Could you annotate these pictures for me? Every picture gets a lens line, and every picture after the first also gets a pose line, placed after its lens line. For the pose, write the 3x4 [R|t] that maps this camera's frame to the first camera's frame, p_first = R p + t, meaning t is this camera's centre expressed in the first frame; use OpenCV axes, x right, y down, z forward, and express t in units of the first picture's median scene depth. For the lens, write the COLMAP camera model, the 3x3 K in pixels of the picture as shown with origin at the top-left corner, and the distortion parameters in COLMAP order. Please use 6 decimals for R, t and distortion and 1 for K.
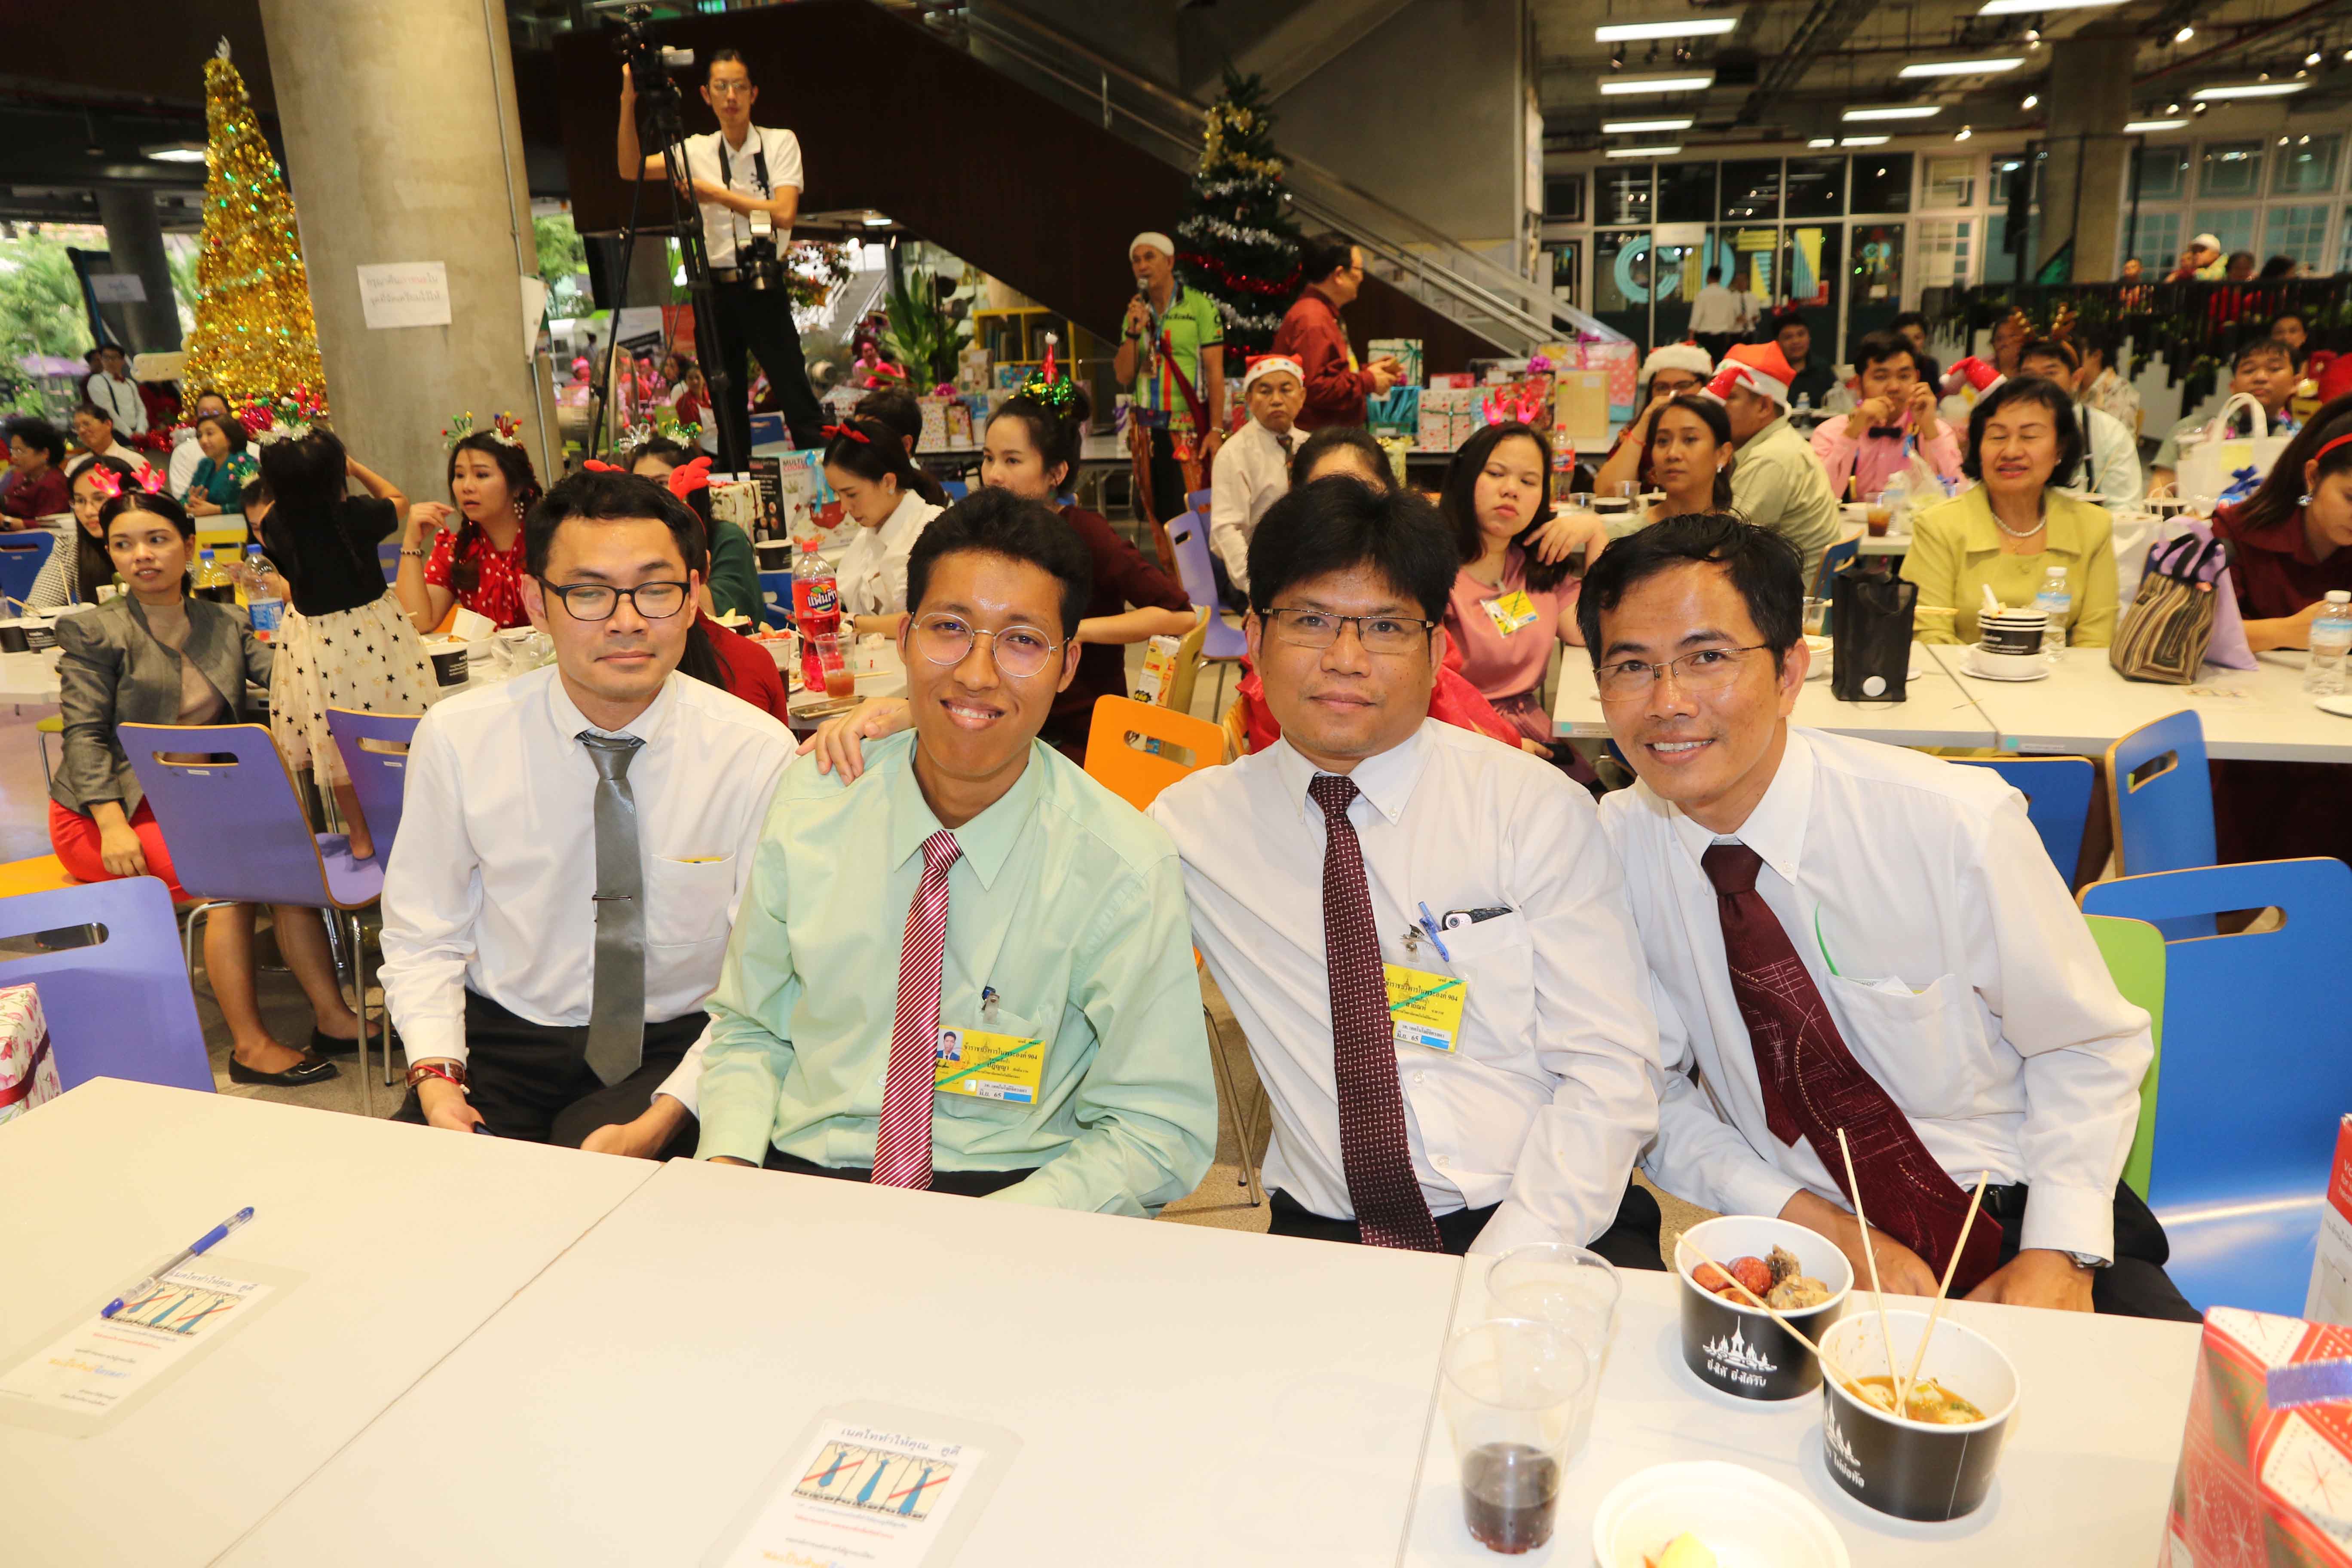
lens RADIAL K [[1610.8, 0, 1176.0], [0, 1610.8, 784.0], [0, 0, 1]] dist [-0.124631, 0.083356]
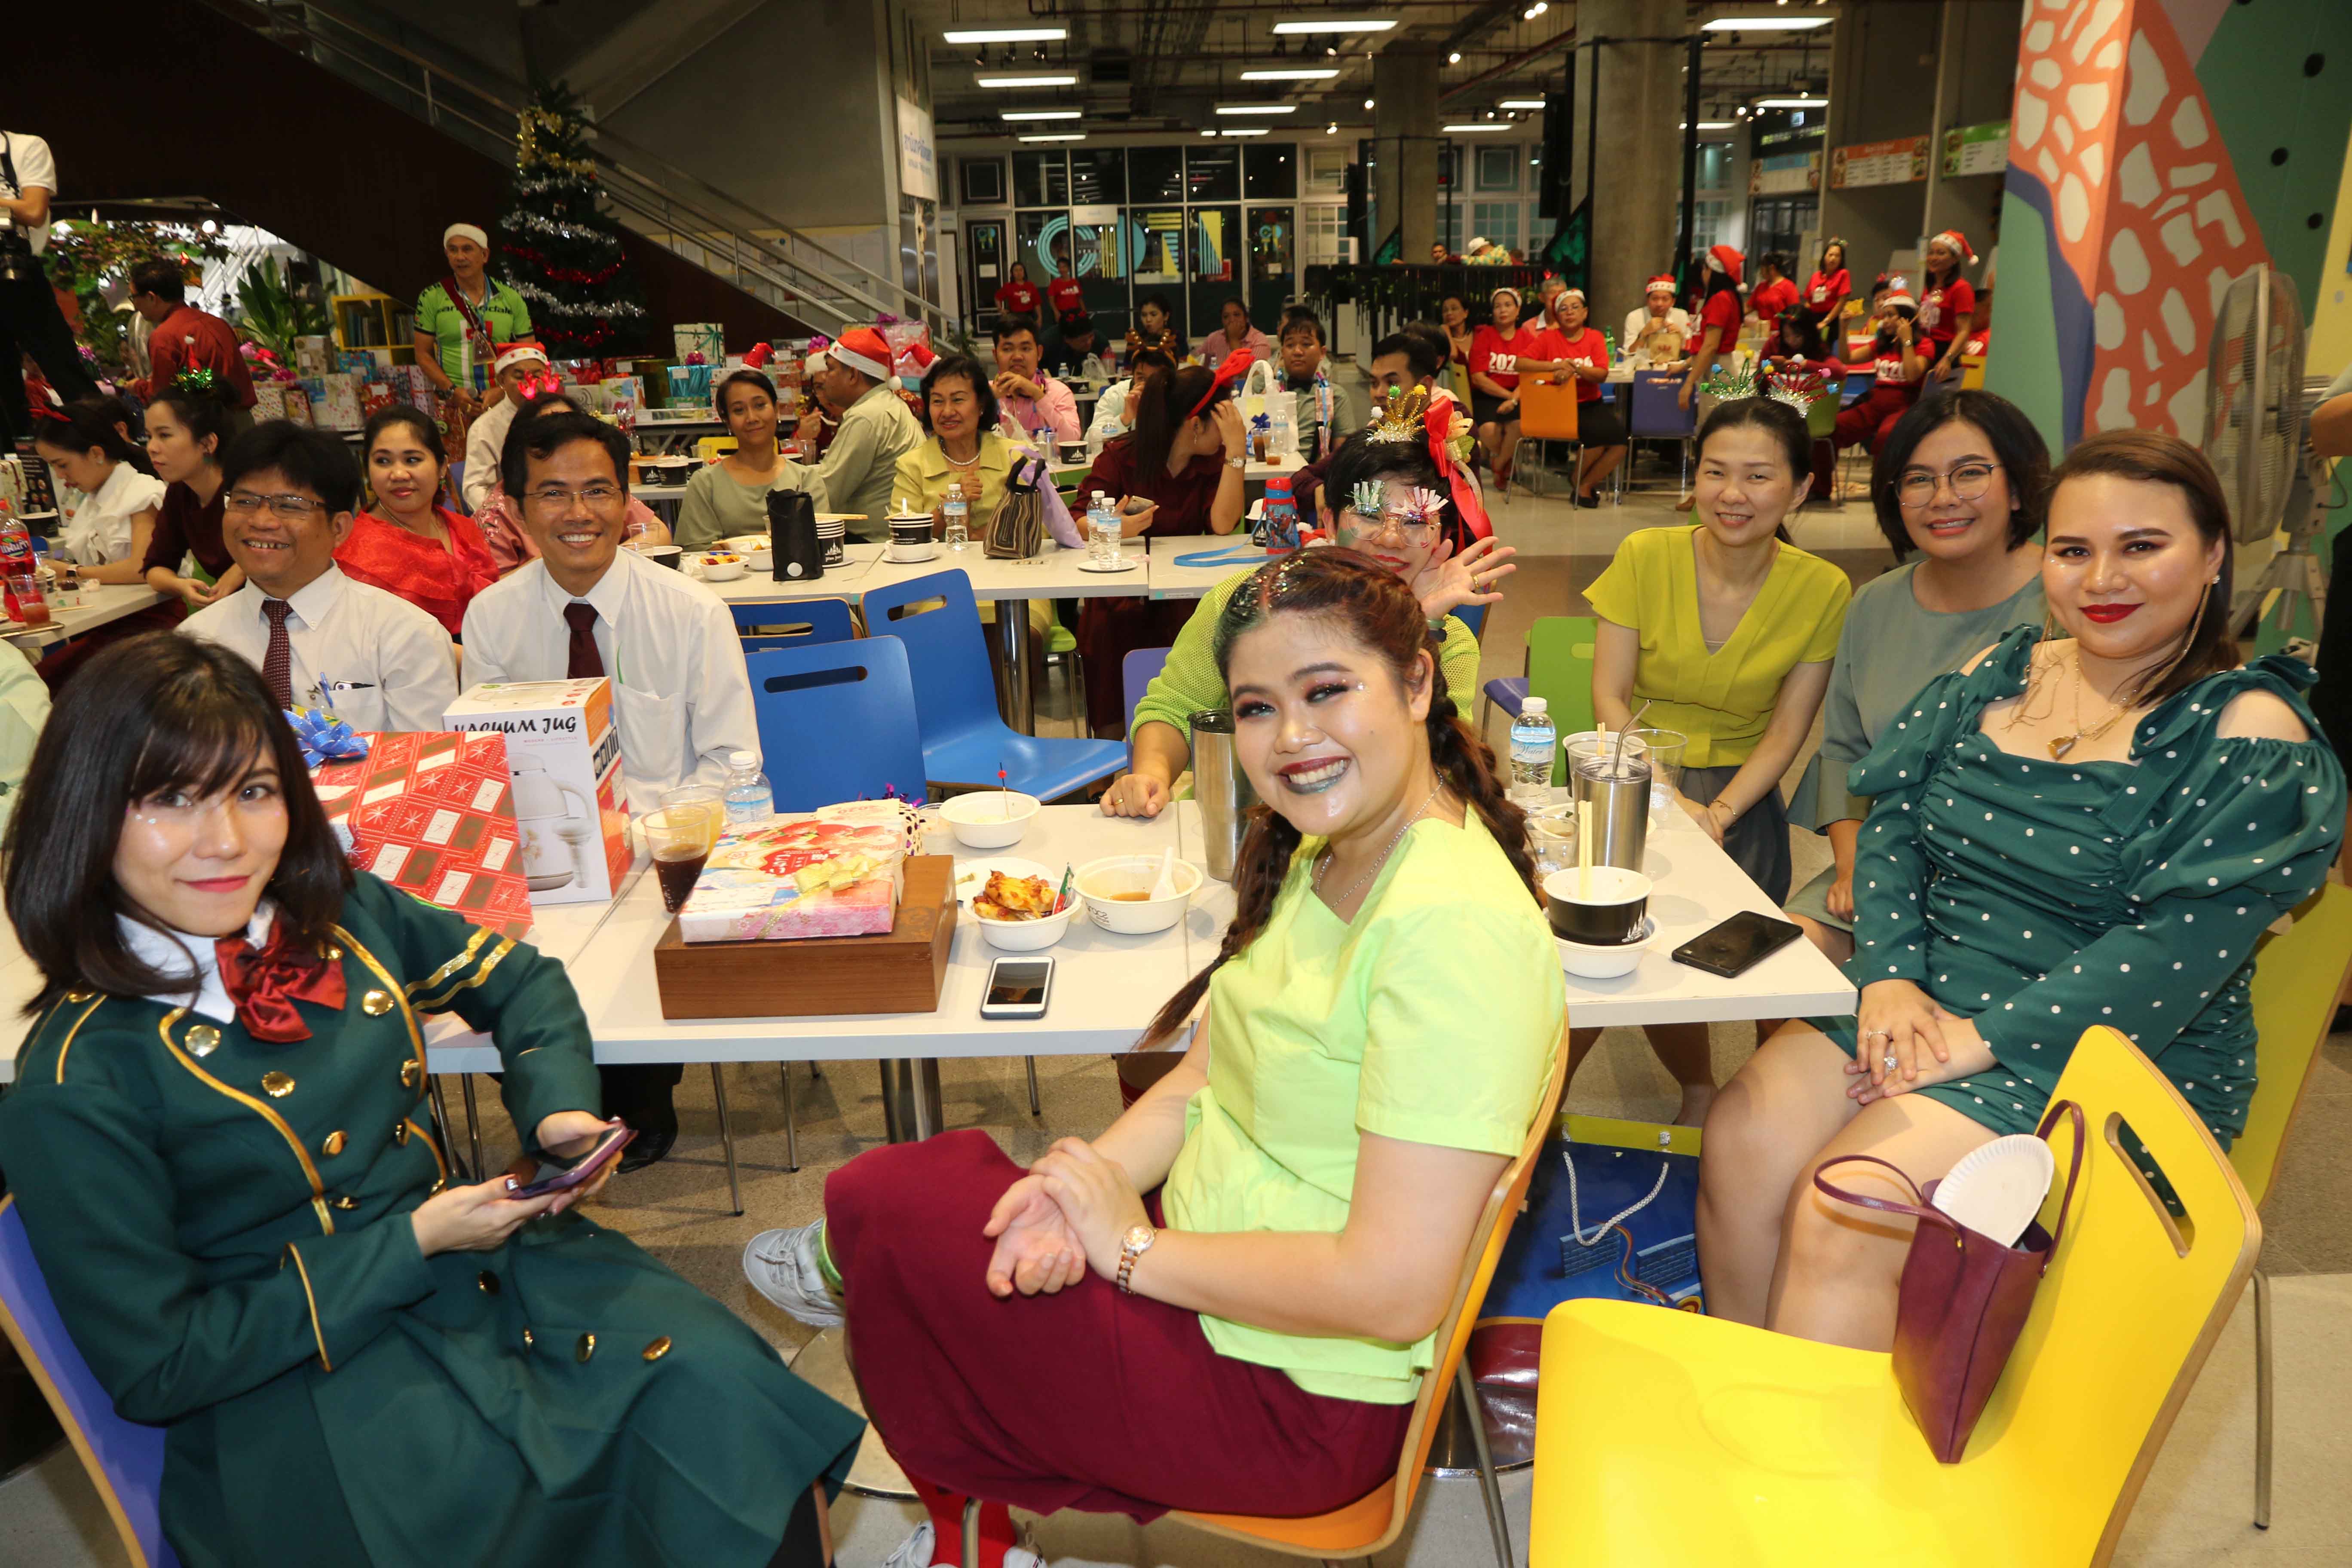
lens RADIAL K [[1641.2, 0, 1179.3], [0, 1641.2, 744.4], [0, 0, 1]] dist [-0.131675, 0.093963]
pose [[0.954785, -0.066134, 0.289849, 0.054303], [0.069811, 0.997557, -0.002356, 0.020192], [-0.288985, 0.022484, 0.957070, -0.083200]]
